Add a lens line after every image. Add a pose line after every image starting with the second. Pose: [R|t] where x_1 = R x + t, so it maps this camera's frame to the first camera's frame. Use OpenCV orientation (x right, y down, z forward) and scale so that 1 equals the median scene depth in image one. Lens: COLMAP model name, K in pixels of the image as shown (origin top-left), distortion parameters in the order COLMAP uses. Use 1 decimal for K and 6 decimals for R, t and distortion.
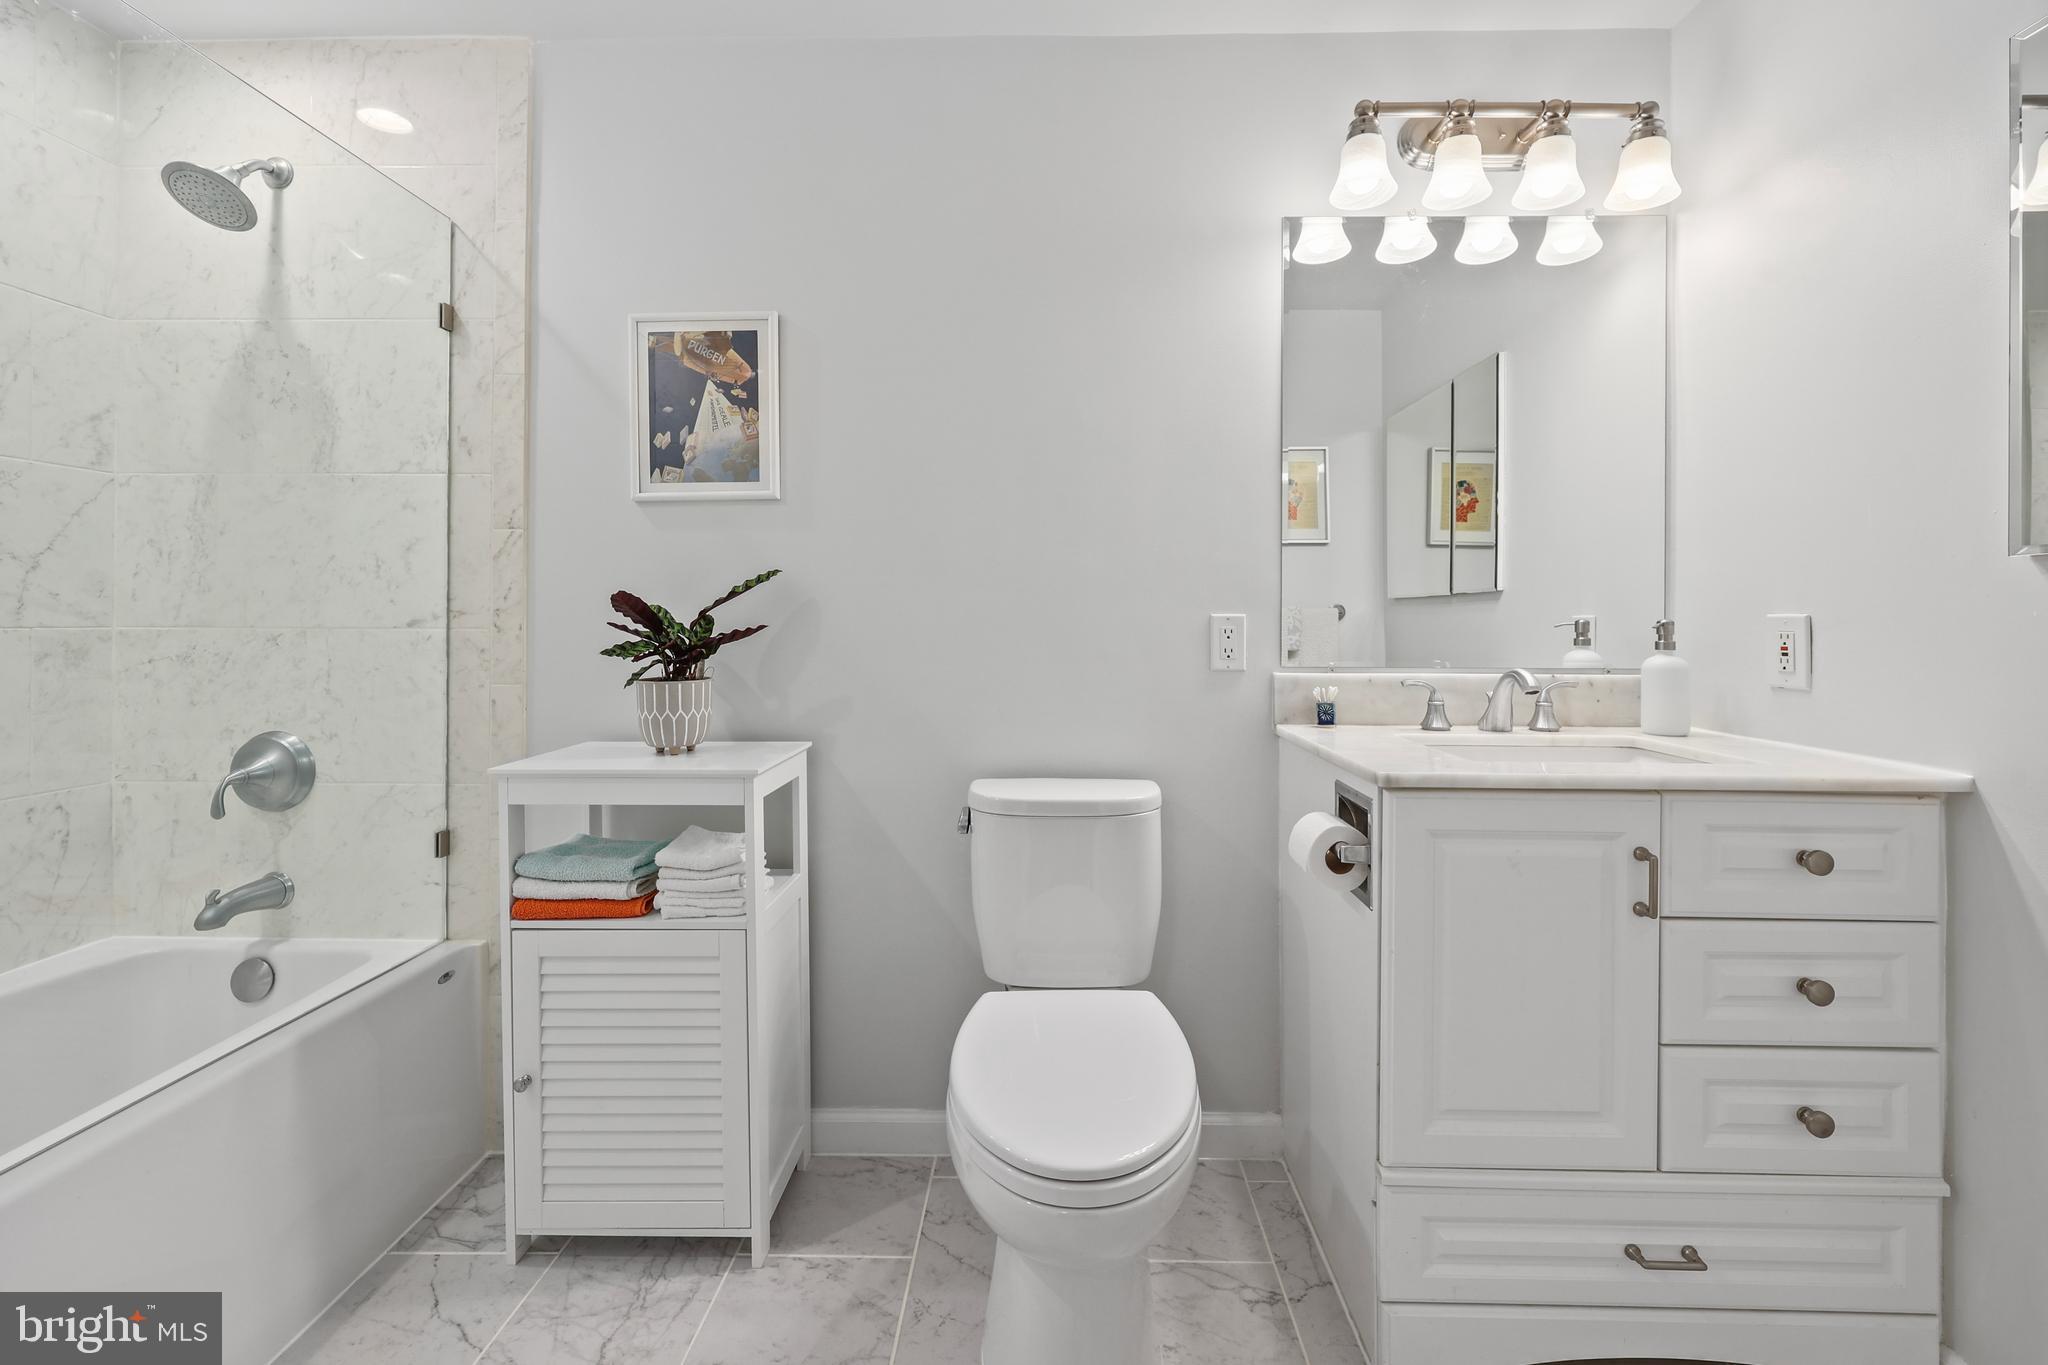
lens RADIAL K [[840.7, 0, 1022.5], [0, 840.7, 636.5], [0, 0, 1]] dist [0.000431, -0.000057]
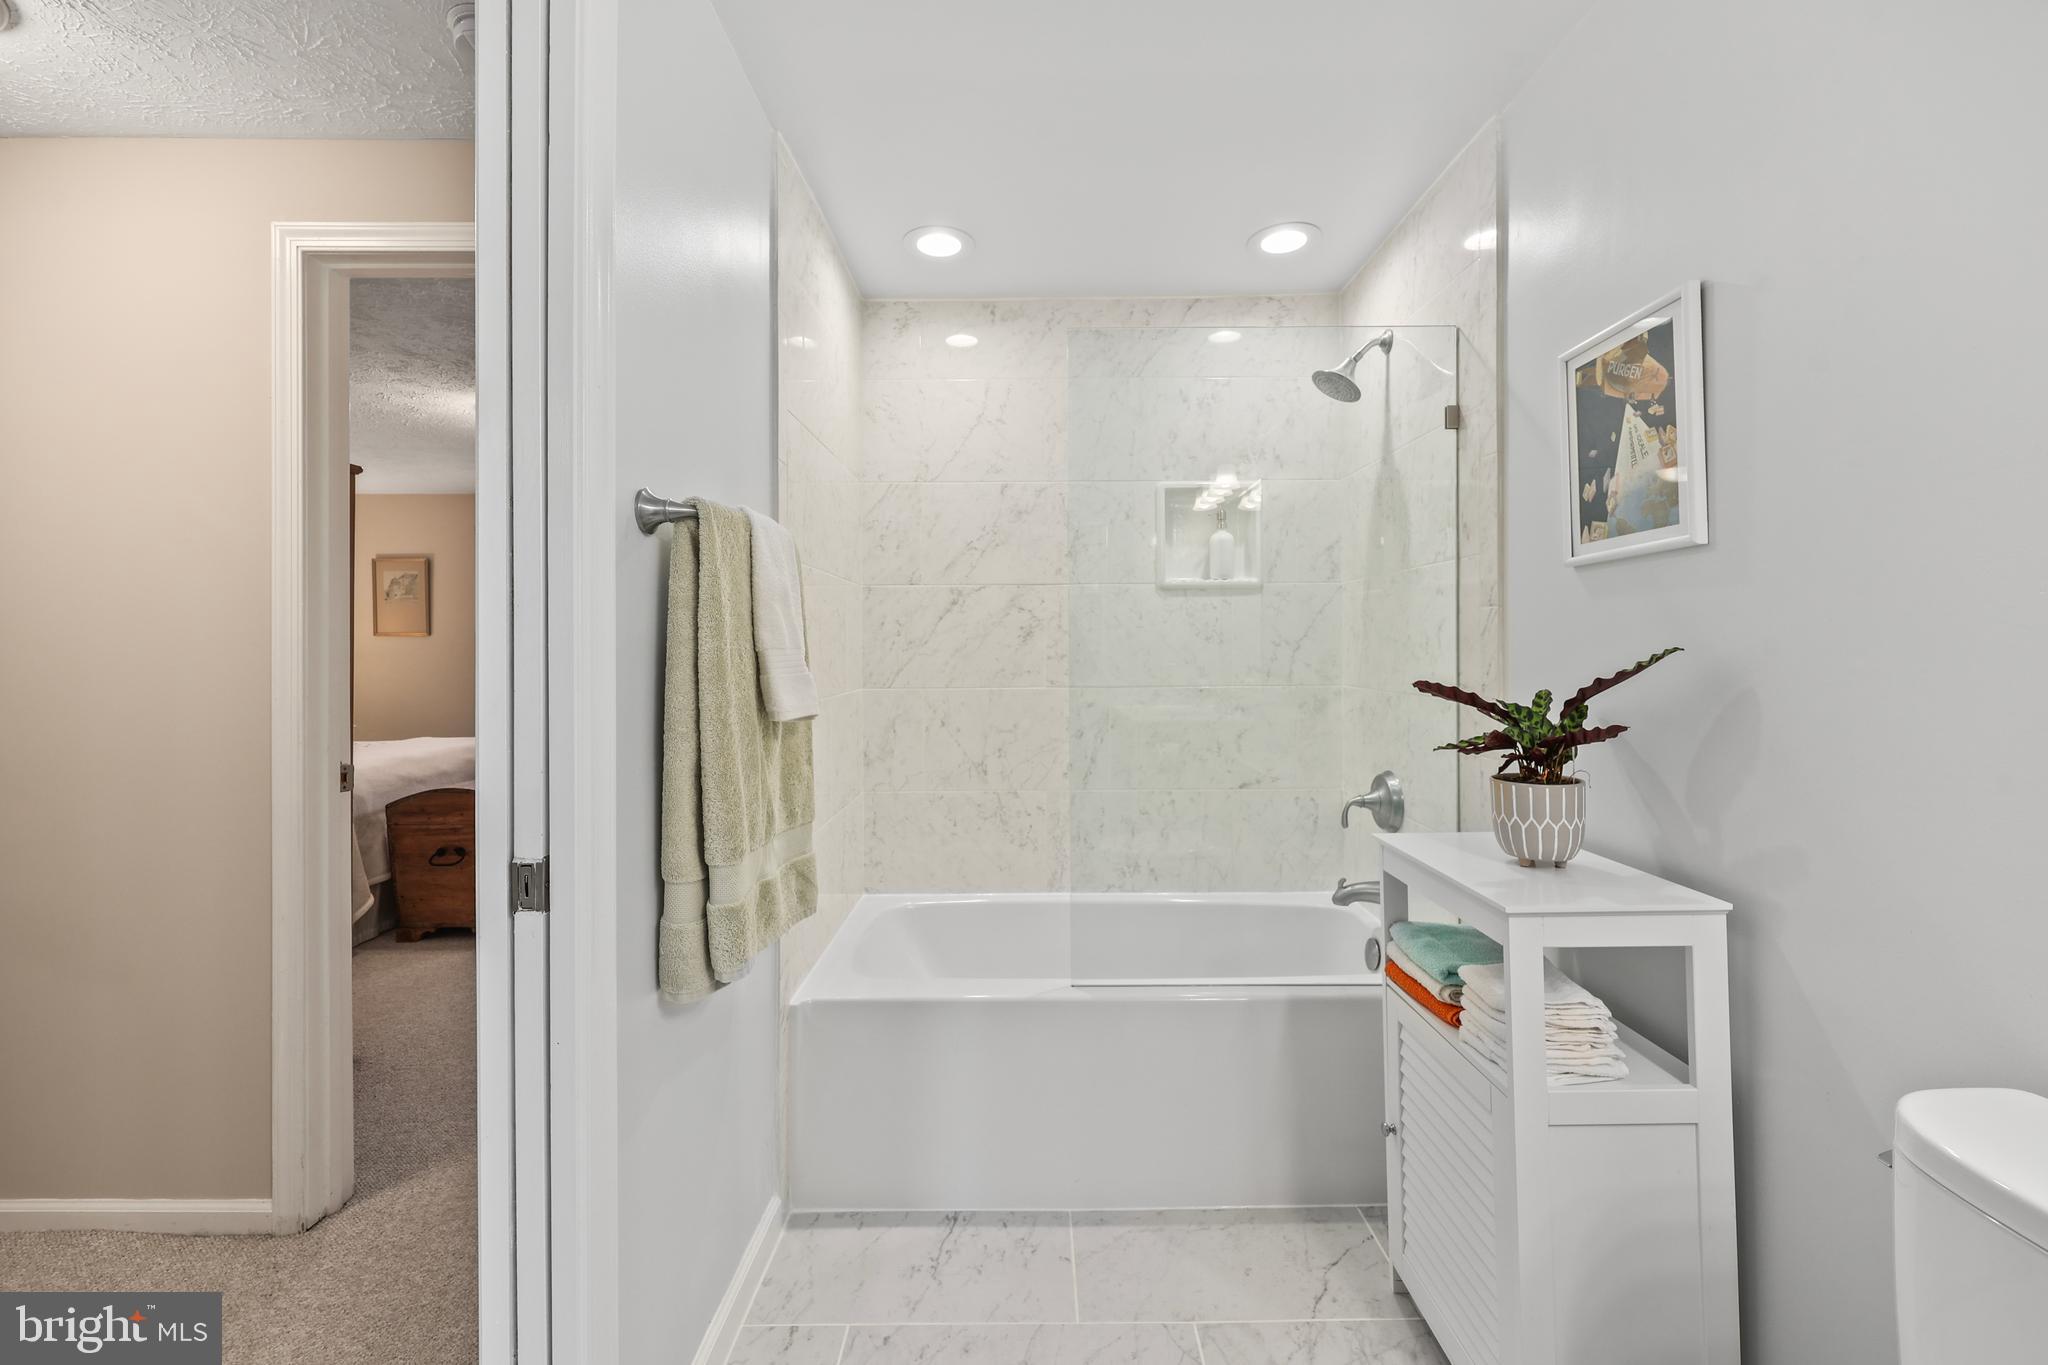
lens RADIAL K [[827.8, 0, 1028.2], [0, 827.8, 659.9], [0, 0, 1]] dist [0.000958, -0.000086]
pose [[0.026875, 0.010888, -0.999580, 0.386529], [-0.008083, 0.999910, 0.010674, -0.070247], [0.999606, 0.007793, 0.026960, 0.422581]]
